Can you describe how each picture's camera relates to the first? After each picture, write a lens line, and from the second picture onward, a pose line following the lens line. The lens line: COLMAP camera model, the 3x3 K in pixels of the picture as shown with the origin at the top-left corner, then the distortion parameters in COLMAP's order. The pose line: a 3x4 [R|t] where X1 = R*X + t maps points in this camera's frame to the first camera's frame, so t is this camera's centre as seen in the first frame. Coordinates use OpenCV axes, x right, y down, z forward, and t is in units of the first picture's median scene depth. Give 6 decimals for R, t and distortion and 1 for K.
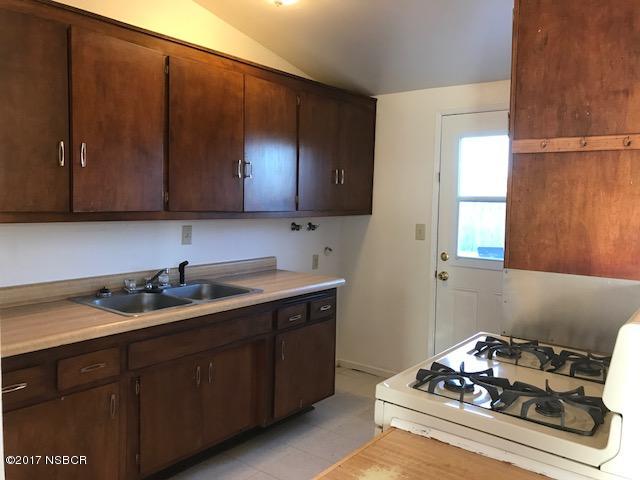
lens RADIAL K [[531.6, 0, 320.4], [0, 531.6, 239.0], [0, 0, 1]] dist [0.004766, -0.002167]
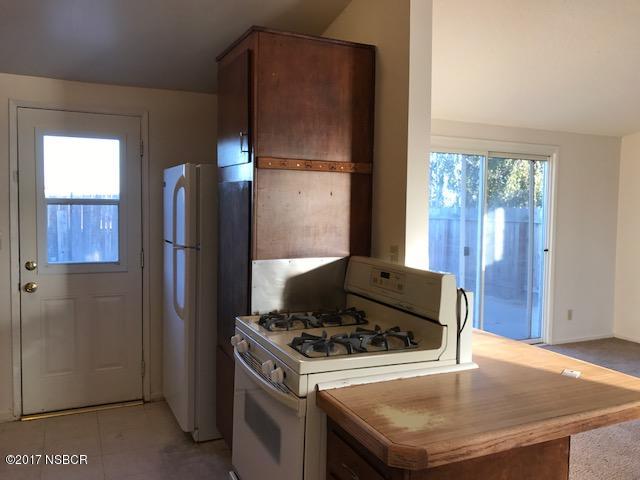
lens RADIAL K [[531.6, 0, 321.6], [0, 531.6, 240.1], [0, 0, 1]] dist [0.004766, -0.002167]
pose [[0.443903, -0.065064, 0.893709, -0.353928], [0.062147, 0.997194, 0.041730, -0.017221], [-0.893917, 0.037017, 0.446701, 0.164361]]
